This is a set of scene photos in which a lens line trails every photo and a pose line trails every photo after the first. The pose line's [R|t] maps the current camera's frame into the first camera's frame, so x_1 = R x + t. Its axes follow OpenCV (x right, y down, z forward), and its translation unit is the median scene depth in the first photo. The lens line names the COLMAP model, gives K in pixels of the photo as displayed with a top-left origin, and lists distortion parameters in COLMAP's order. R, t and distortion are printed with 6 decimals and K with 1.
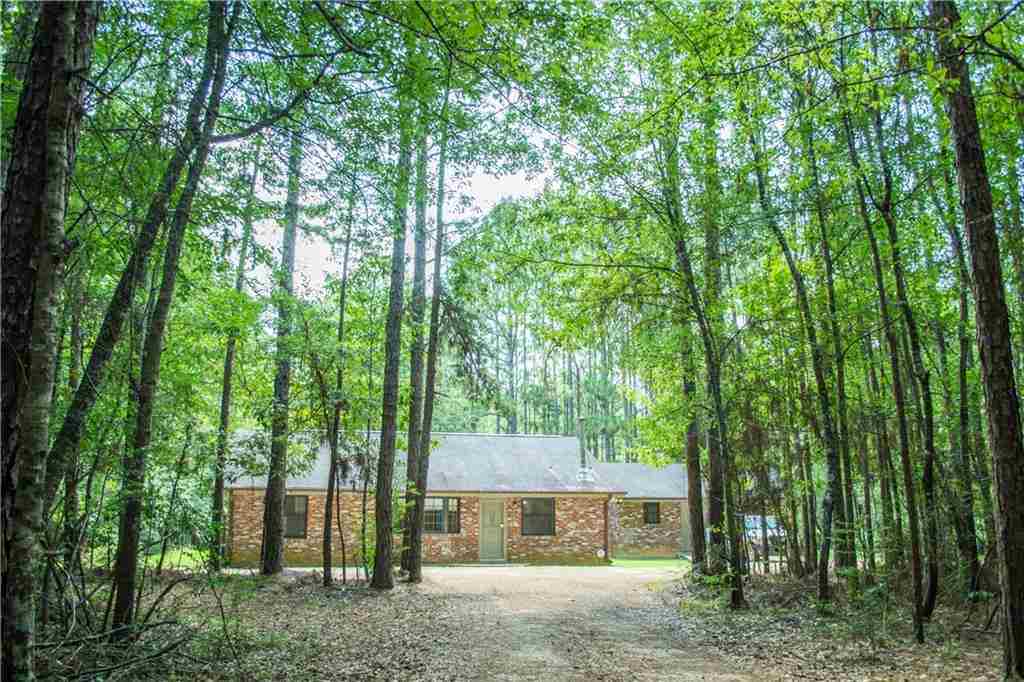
lens RADIAL K [[841.3, 0, 512.9], [0, 841.3, 339.4], [0, 0, 1]] dist [-0.079084, 0.010092]
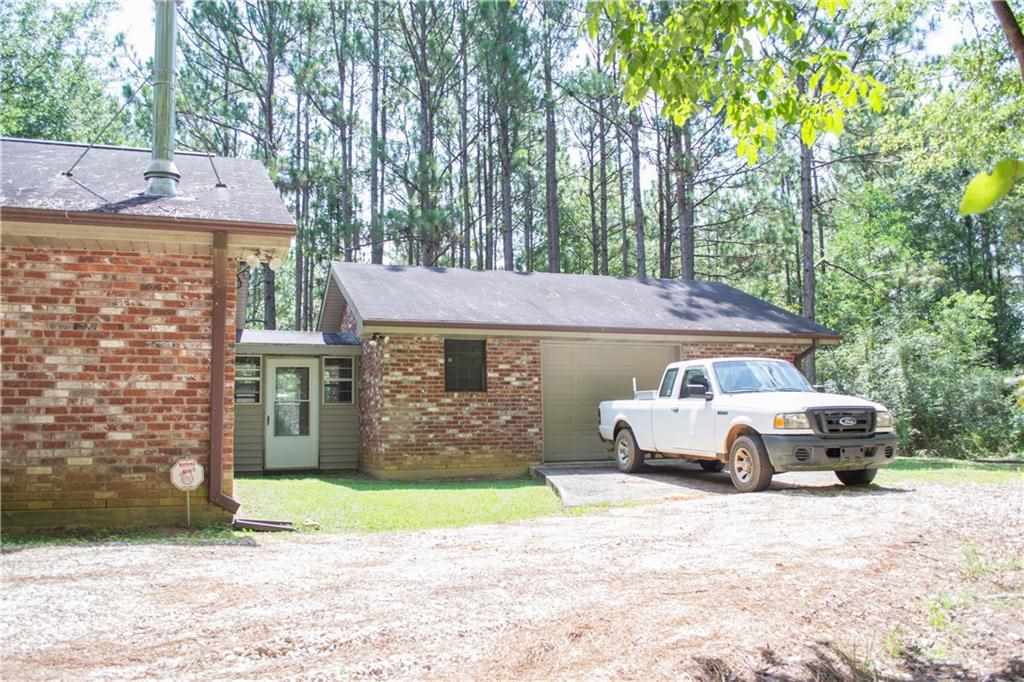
lens RADIAL K [[841.3, 0, 515.1], [0, 841.3, 340.1], [0, 0, 1]] dist [-0.079084, 0.010092]
pose [[0.991123, -0.002618, 0.132923, 0.170594], [-0.011546, 0.994334, 0.105671, 0.191697], [-0.132446, -0.106268, 0.985477, 0.758347]]
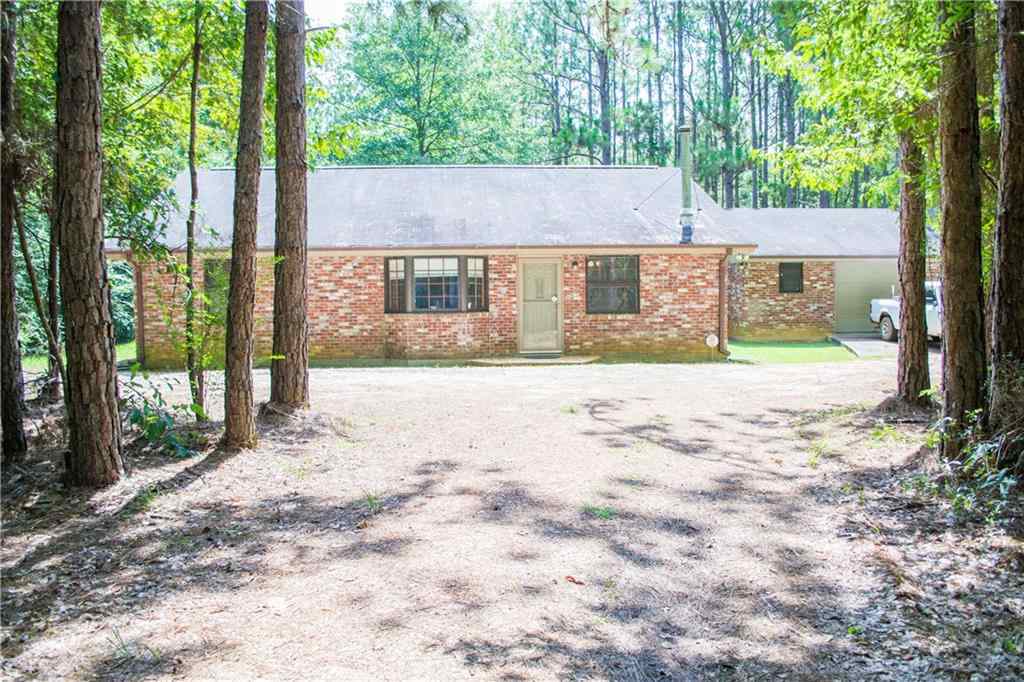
lens RADIAL K [[841.3, 0, 509.1], [0, 841.3, 339.1], [0, 0, 1]] dist [-0.079084, 0.010092]
pose [[0.989235, -0.002756, -0.146308, 0.046096], [0.042307, 0.962511, 0.267923, 0.078142], [0.140085, -0.271228, 0.952266, 0.375862]]
